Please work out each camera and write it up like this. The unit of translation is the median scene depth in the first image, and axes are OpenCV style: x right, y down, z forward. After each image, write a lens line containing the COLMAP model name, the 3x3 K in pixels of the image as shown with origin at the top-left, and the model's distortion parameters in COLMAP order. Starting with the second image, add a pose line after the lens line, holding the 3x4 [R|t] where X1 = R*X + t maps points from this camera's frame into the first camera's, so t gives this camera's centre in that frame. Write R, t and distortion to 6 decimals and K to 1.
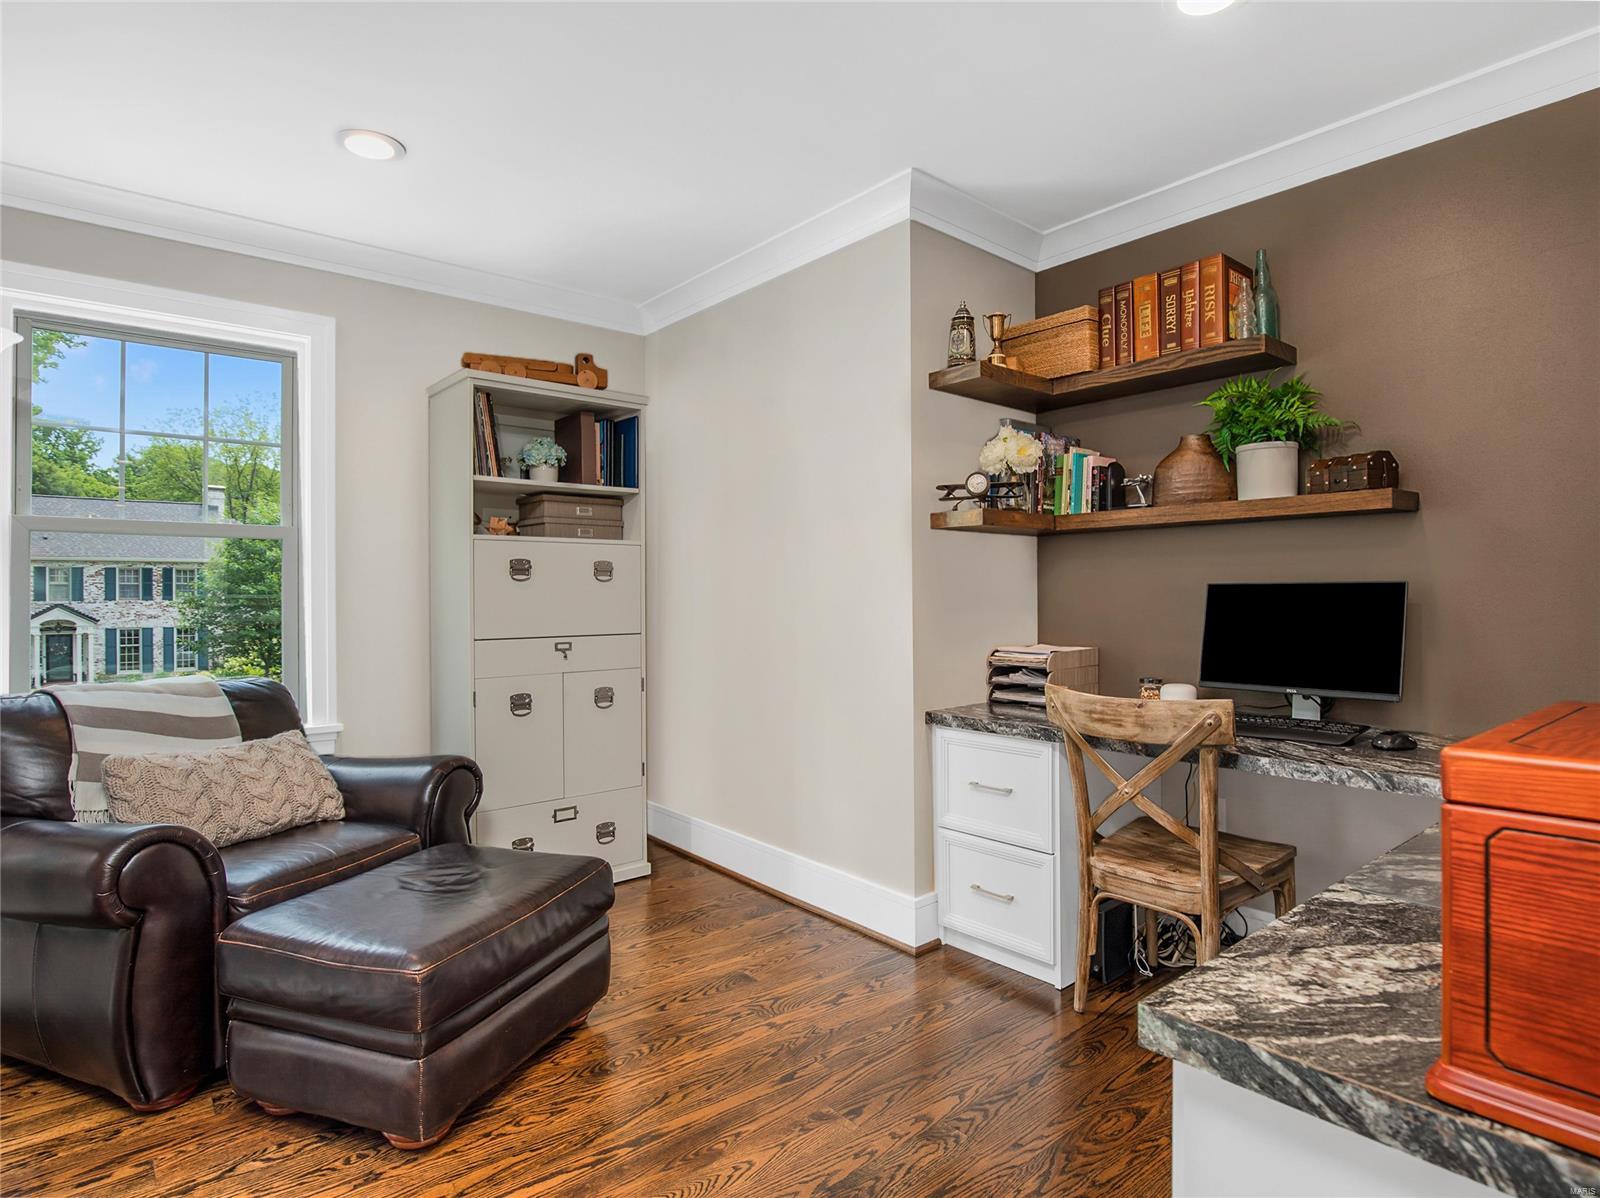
lens RADIAL K [[909.6, 0, 800.0], [0, 909.6, 599.0], [0, 0, 1]] dist [-0.000603, 0.000431]
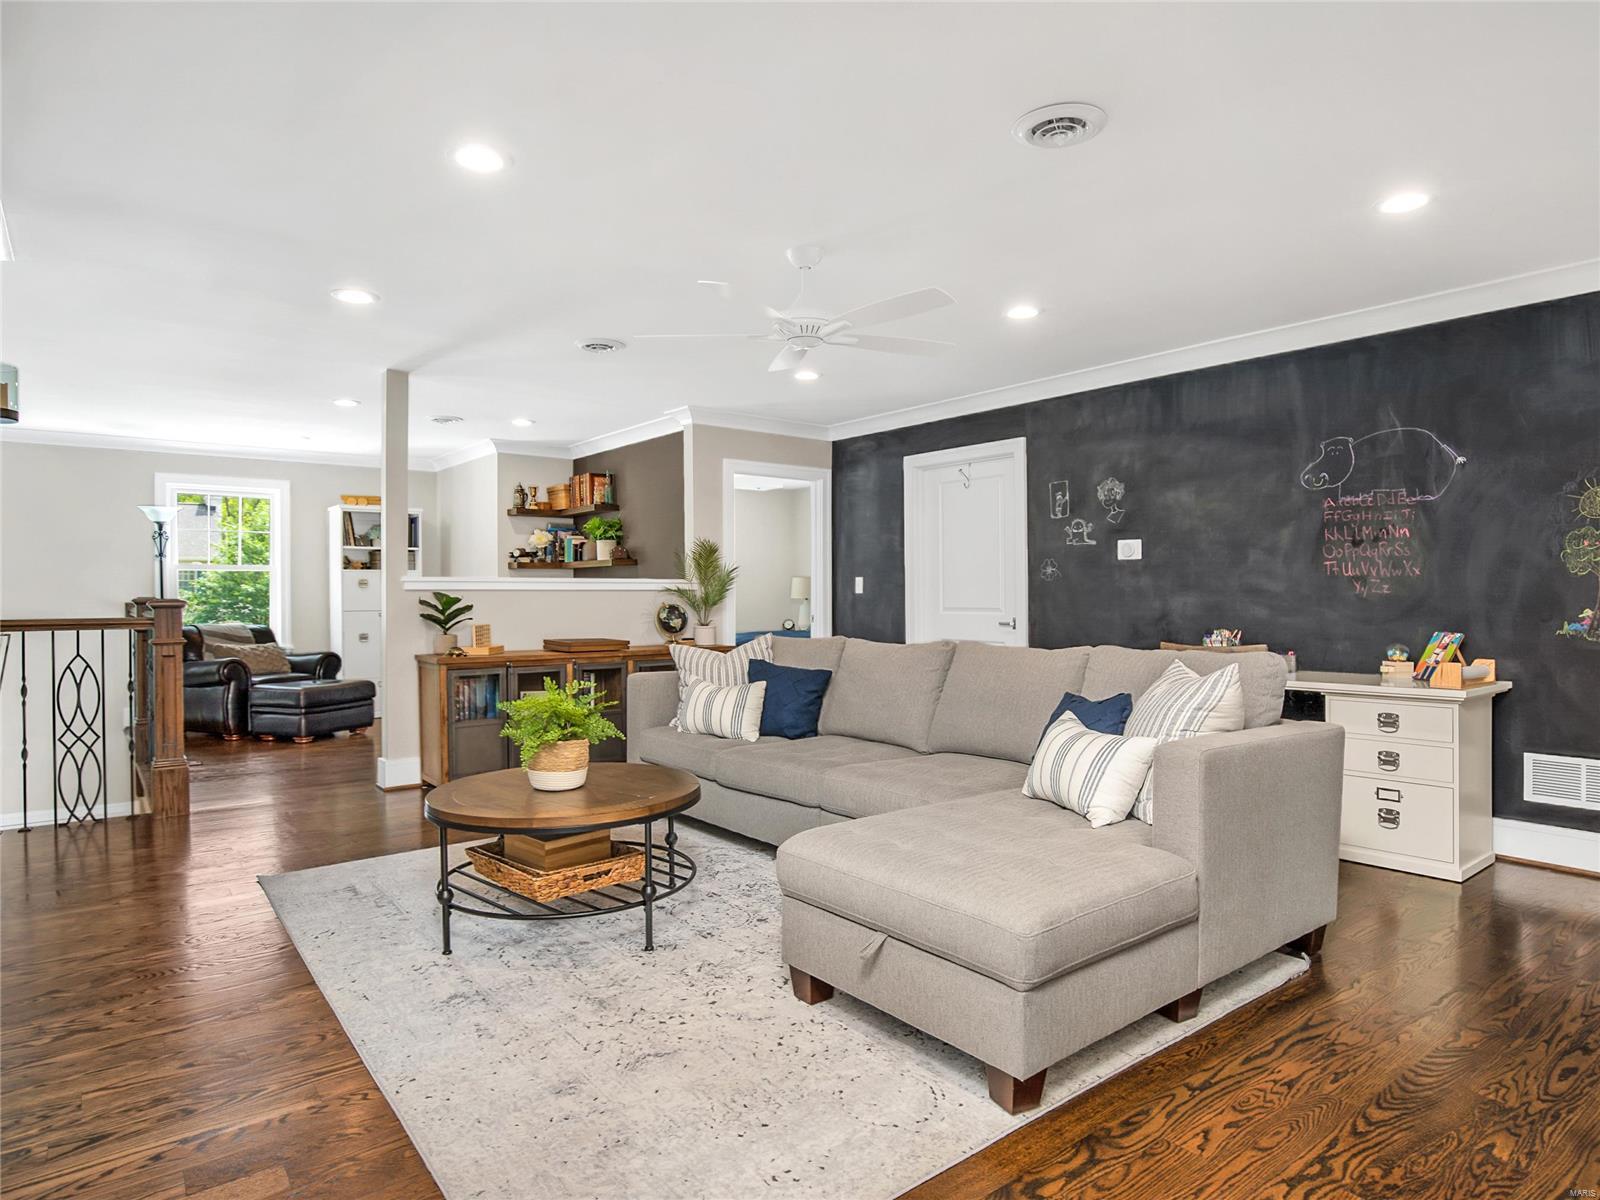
lens RADIAL K [[987.7, 0, 800.0], [0, 987.7, 600.0], [0, 0, 1]] dist [-0.008587, -0.001043]
pose [[0.999547, -0.003427, -0.029902, 1.089106], [0.003592, 0.999979, 0.005477, 0.002268], [0.029882, -0.005582, 0.999538, -1.867766]]
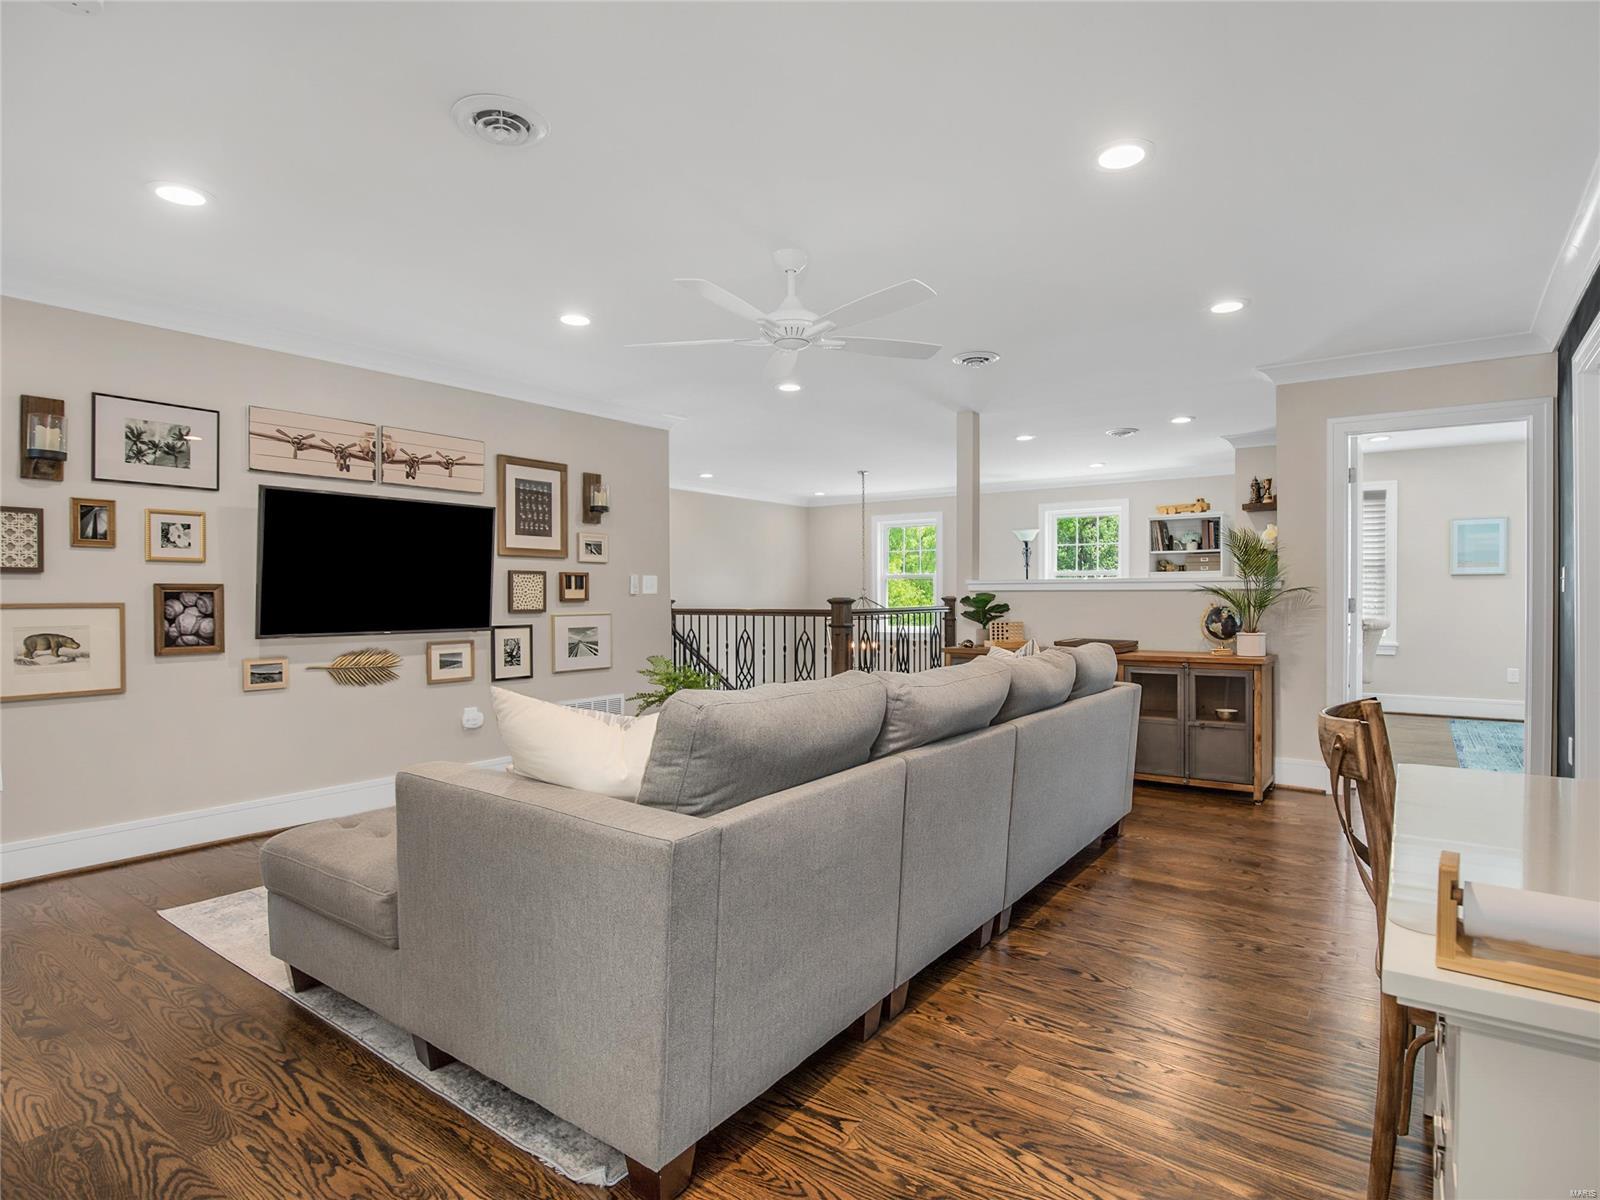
lens RADIAL K [[872.0, 0, 800.0], [0, 872.0, 600.0], [0, 0, 1]] dist [-0.016423, 0.002330]
pose [[0.203229, 0.002917, -0.979127, 2.297689], [0.001797, 0.999993, 0.003352, 0.004306], [0.979129, -0.002441, 0.203223, -0.684998]]
